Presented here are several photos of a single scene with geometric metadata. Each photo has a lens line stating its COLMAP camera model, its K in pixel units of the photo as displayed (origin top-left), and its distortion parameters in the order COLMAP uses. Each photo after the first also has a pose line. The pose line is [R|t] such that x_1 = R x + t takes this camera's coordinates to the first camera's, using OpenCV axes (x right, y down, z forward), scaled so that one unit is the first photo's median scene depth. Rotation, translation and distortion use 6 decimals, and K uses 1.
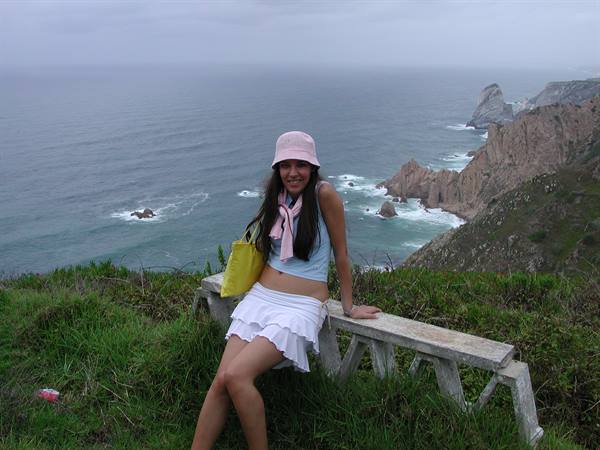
lens RADIAL K [[673.1, 0, 300.0], [0, 673.1, 225.0], [0, 0, 1]] dist [-0.025017, -0.018288]
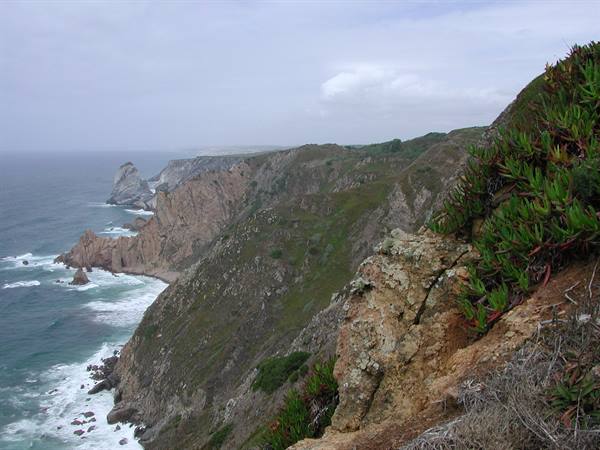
lens RADIAL K [[673.1, 0, 300.0], [0, 673.1, 225.0], [0, 0, 1]] dist [-0.025017, -0.018288]
pose [[0.845632, -0.086187, 0.526763, -0.112556], [0.149848, 0.985523, -0.079308, 0.027814], [-0.512302, 0.145999, 0.846304, -0.053807]]
